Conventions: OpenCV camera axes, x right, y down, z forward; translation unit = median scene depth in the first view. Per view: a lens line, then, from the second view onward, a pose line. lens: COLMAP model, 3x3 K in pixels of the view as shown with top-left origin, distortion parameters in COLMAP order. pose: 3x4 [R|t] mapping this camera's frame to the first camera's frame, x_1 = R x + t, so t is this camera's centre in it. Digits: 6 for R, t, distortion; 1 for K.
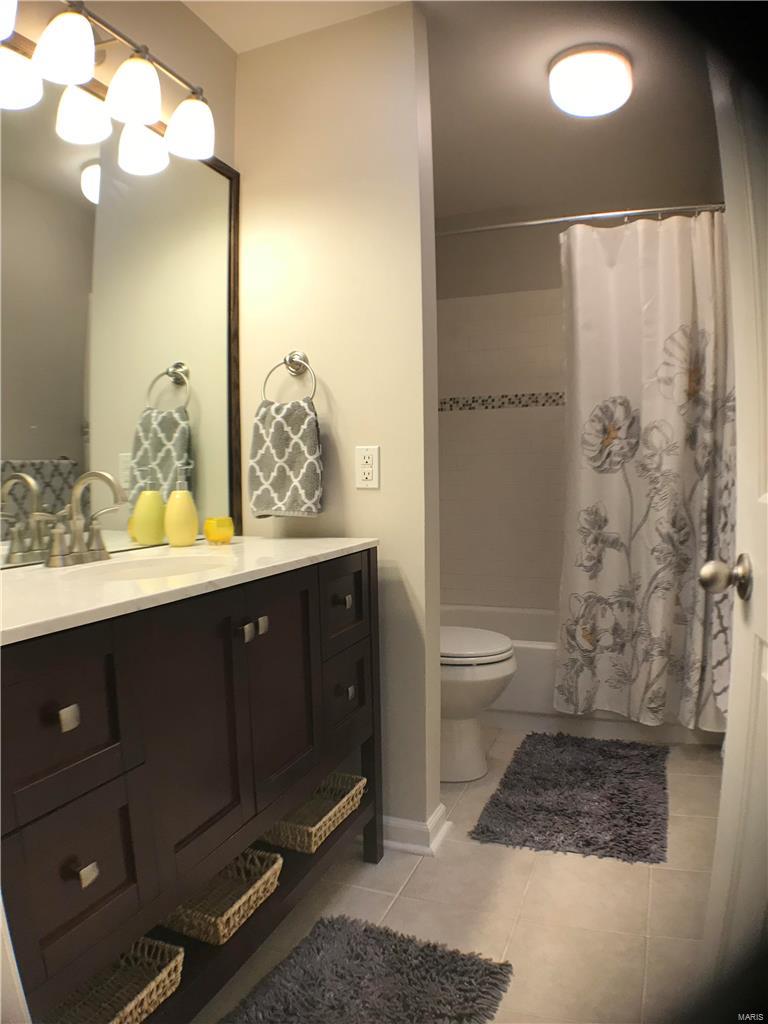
lens RADIAL K [[673.3, 0, 368.8], [0, 673.3, 517.8], [0, 0, 1]] dist [-0.160628, 0.004920]
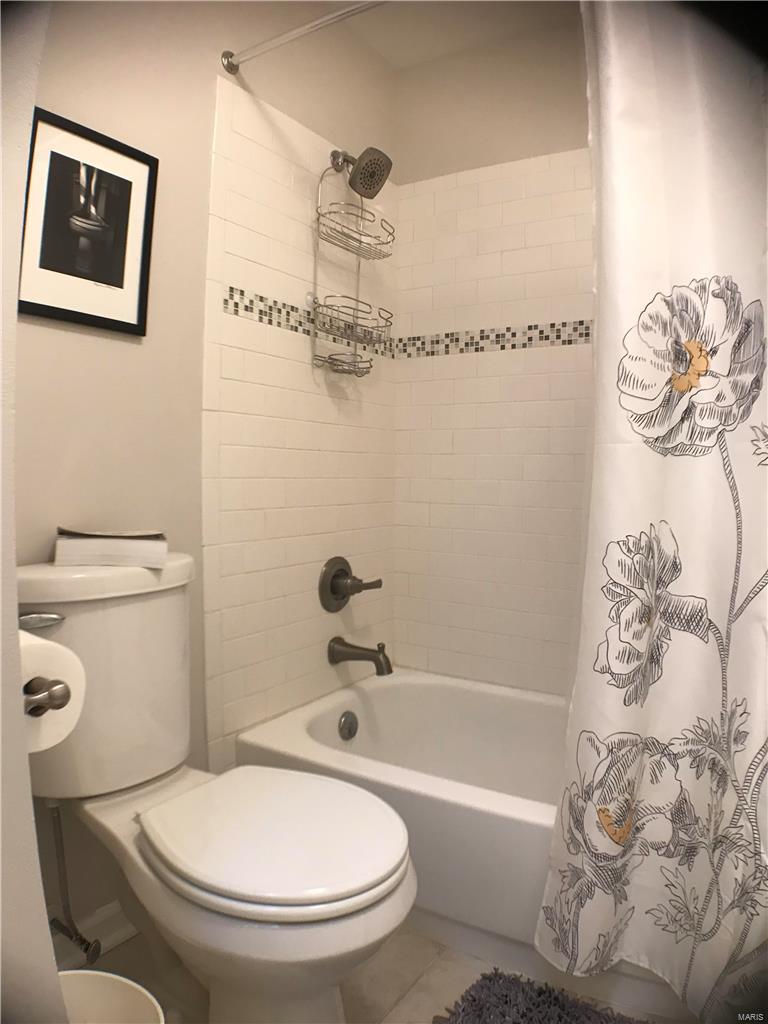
lens RADIAL K [[673.3, 0, 368.8], [0, 673.3, 517.8], [0, 0, 1]] dist [-0.160628, 0.004920]
pose [[0.980509, 0.042173, -0.191896, 0.245401], [-0.040045, 0.999086, 0.014953, -0.026059], [0.192351, -0.006977, 0.981301, 0.553523]]
